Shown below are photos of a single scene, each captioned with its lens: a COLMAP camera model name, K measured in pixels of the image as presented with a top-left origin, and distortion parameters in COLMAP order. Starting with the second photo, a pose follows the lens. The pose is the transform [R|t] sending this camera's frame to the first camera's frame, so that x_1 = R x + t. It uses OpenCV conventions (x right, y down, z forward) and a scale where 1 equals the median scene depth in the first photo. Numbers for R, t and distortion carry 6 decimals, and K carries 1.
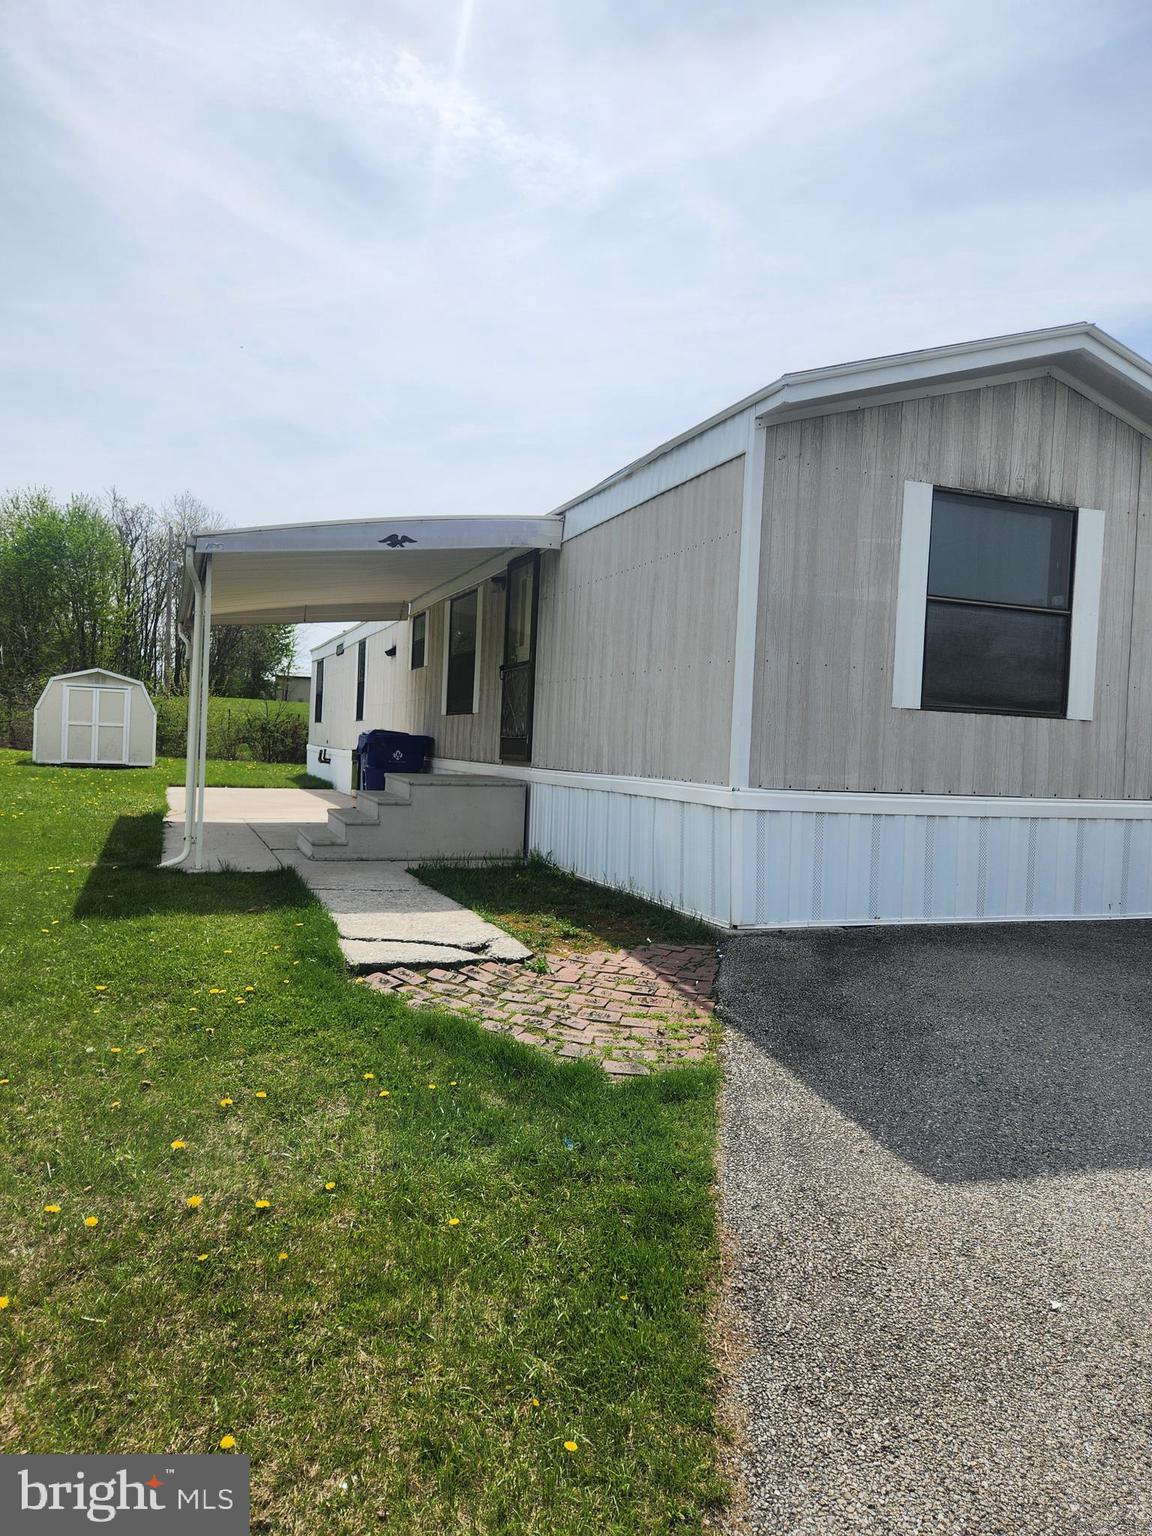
lens RADIAL K [[1028.3, 0, 576.0], [0, 1028.3, 768.0], [0, 0, 1]] dist [0.008749, 0.001814]
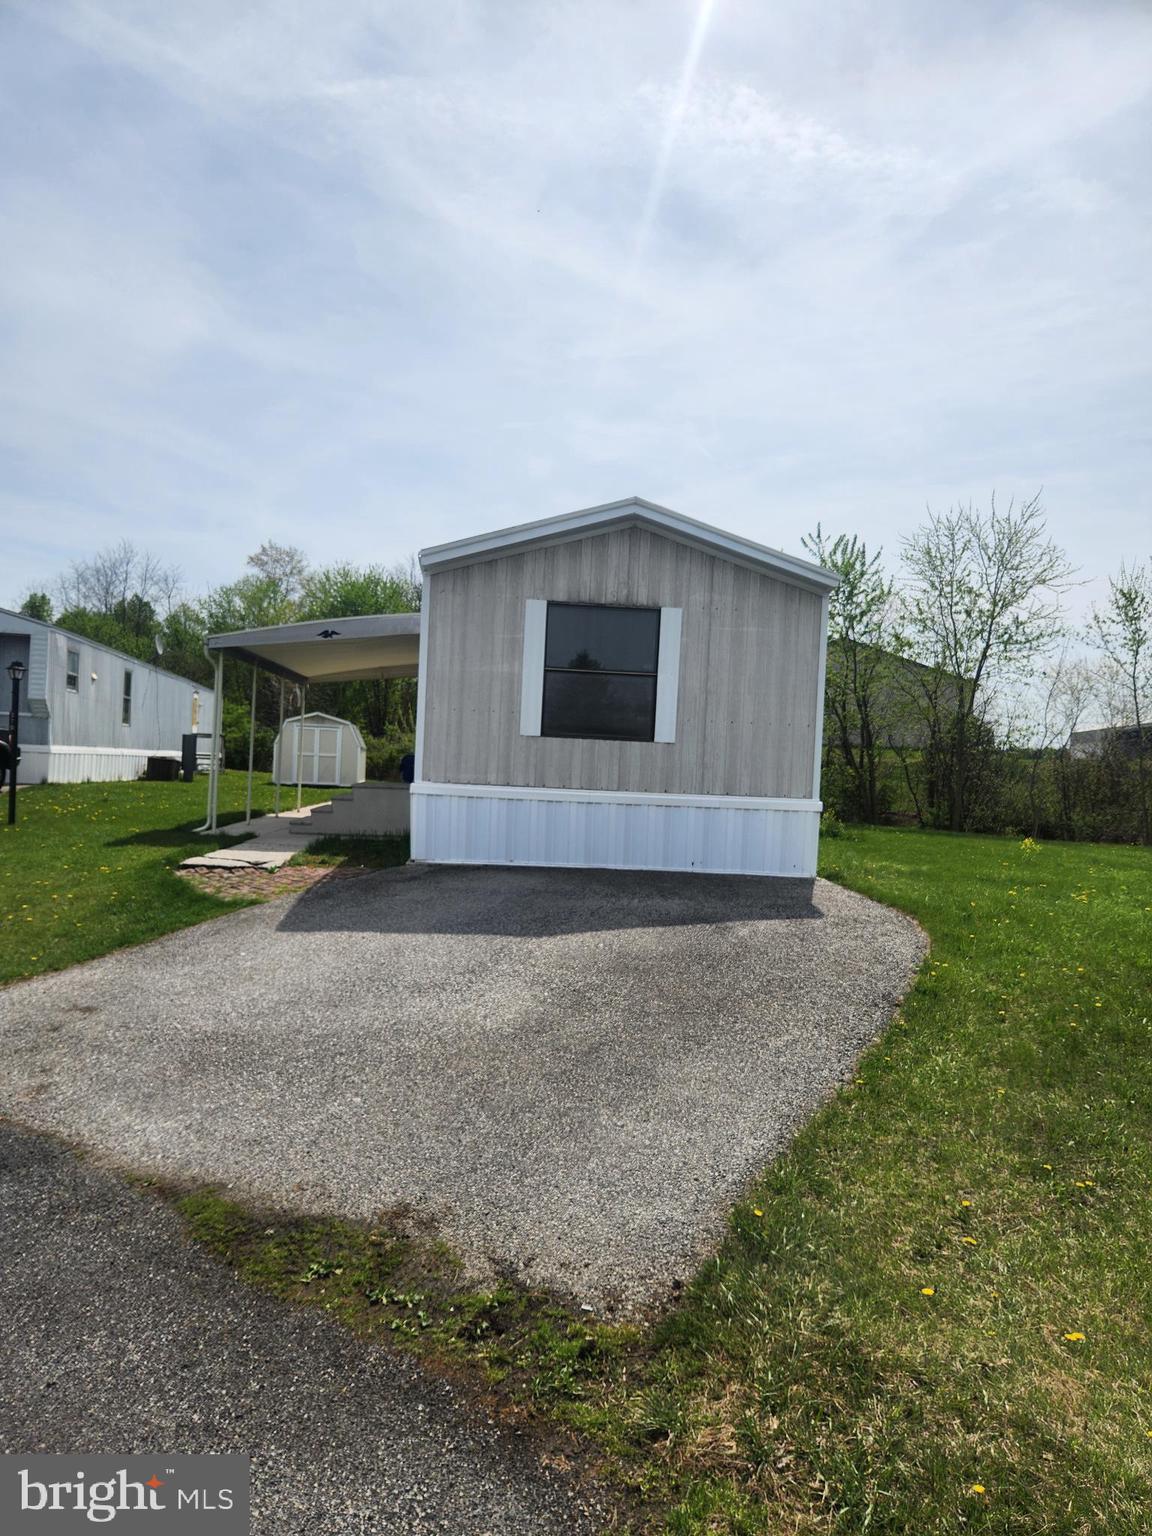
lens RADIAL K [[1042.6, 0, 578.9], [0, 1042.6, 803.0], [0, 0, 1]] dist [0.005870, 0.001641]
pose [[0.954260, 0.014992, -0.298601, 0.888042], [-0.015602, 0.999878, 0.000343, 0.048207], [0.298569, 0.004331, 0.954378, -0.572877]]
